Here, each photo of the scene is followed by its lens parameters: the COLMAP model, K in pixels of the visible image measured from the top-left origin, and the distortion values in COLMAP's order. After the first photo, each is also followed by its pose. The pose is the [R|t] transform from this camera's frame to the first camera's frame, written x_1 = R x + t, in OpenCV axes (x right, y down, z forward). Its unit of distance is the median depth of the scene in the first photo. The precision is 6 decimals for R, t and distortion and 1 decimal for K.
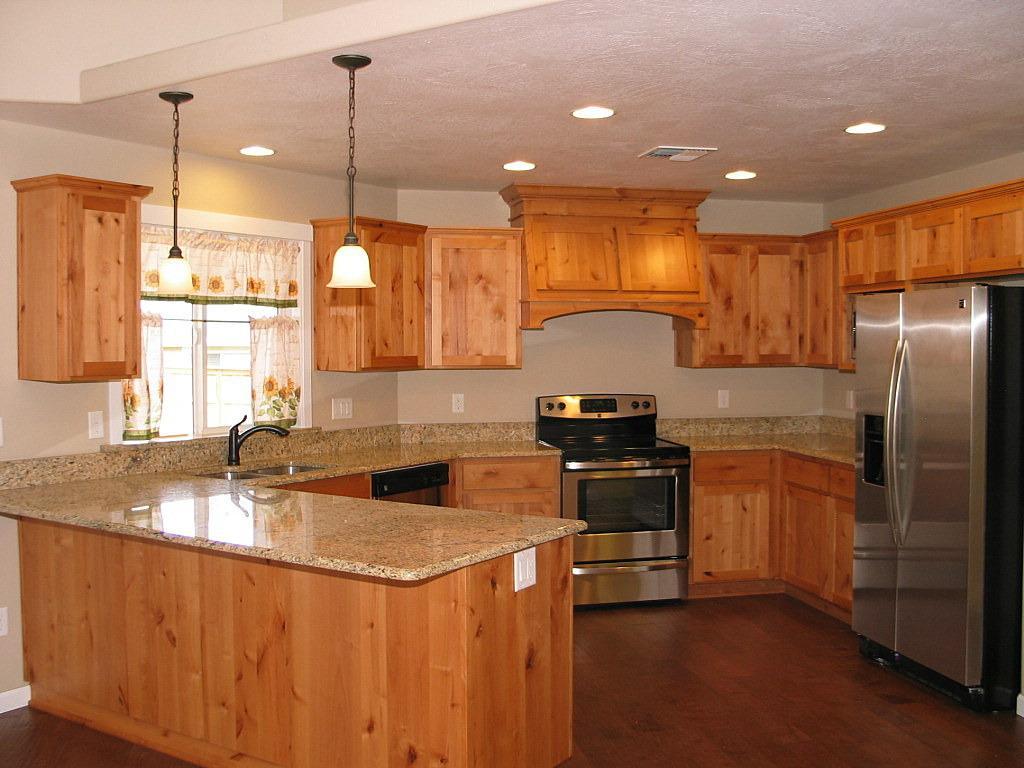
lens RADIAL K [[1080.2, 0, 507.9], [0, 1080.2, 379.4], [0, 0, 1]] dist [-0.105583, 0.000000]
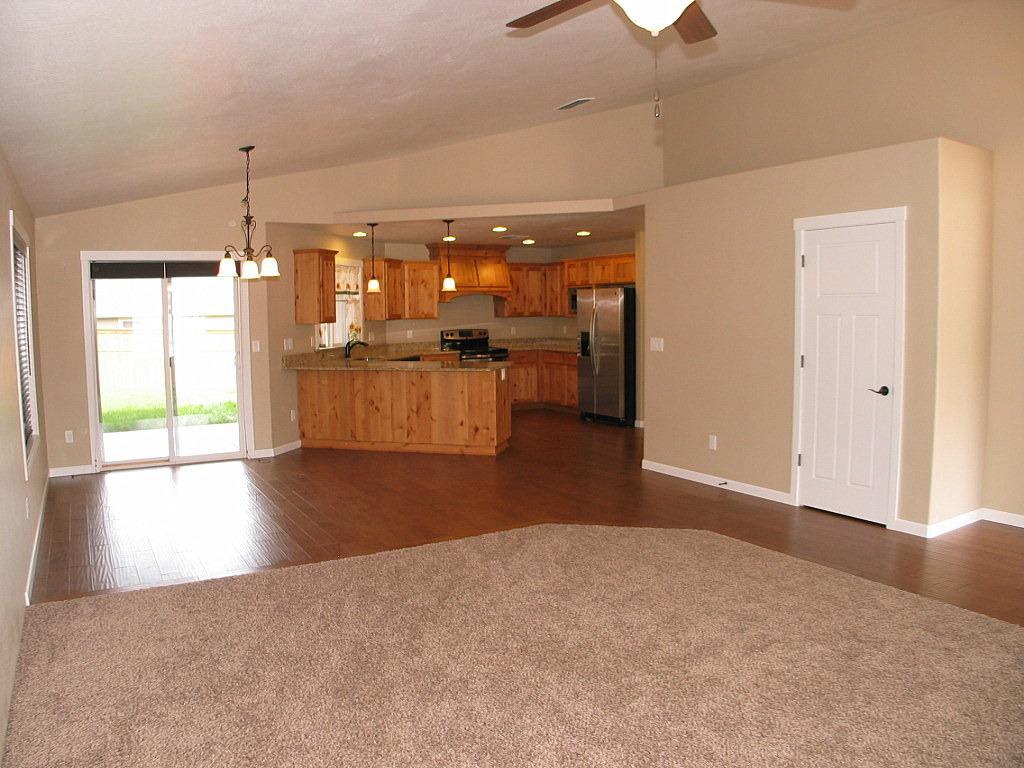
lens RADIAL K [[777.1, 0, 512.6], [0, 777.1, 389.7], [0, 0, 1]] dist [-0.165868, 0.044478]
pose [[0.946620, -0.042242, 0.319572, -0.448202], [0.019269, 0.997019, 0.074710, 0.024701], [-0.321775, -0.064564, 0.944612, -0.798482]]
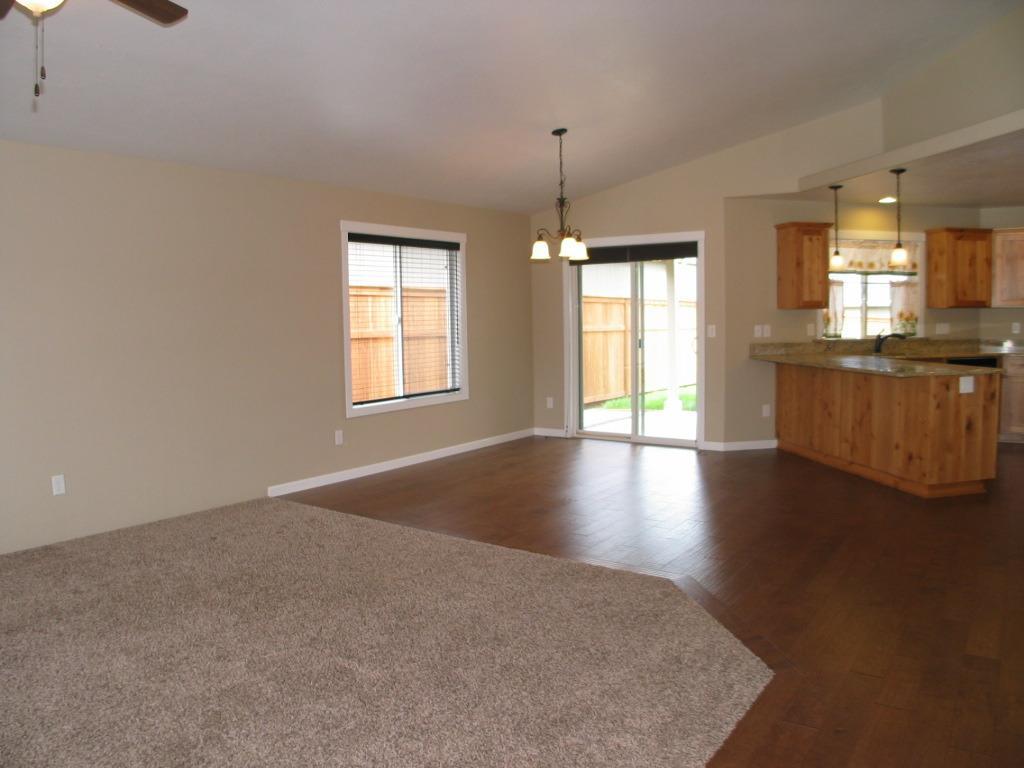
lens RADIAL K [[777.1, 0, 511.7], [0, 777.1, 380.3], [0, 0, 1]] dist [-0.165868, 0.044478]
pose [[0.683132, 0.049528, -0.728613, 0.298340], [-0.005298, 0.998007, 0.062874, 0.043748], [0.730275, -0.039091, 0.682033, -0.474438]]
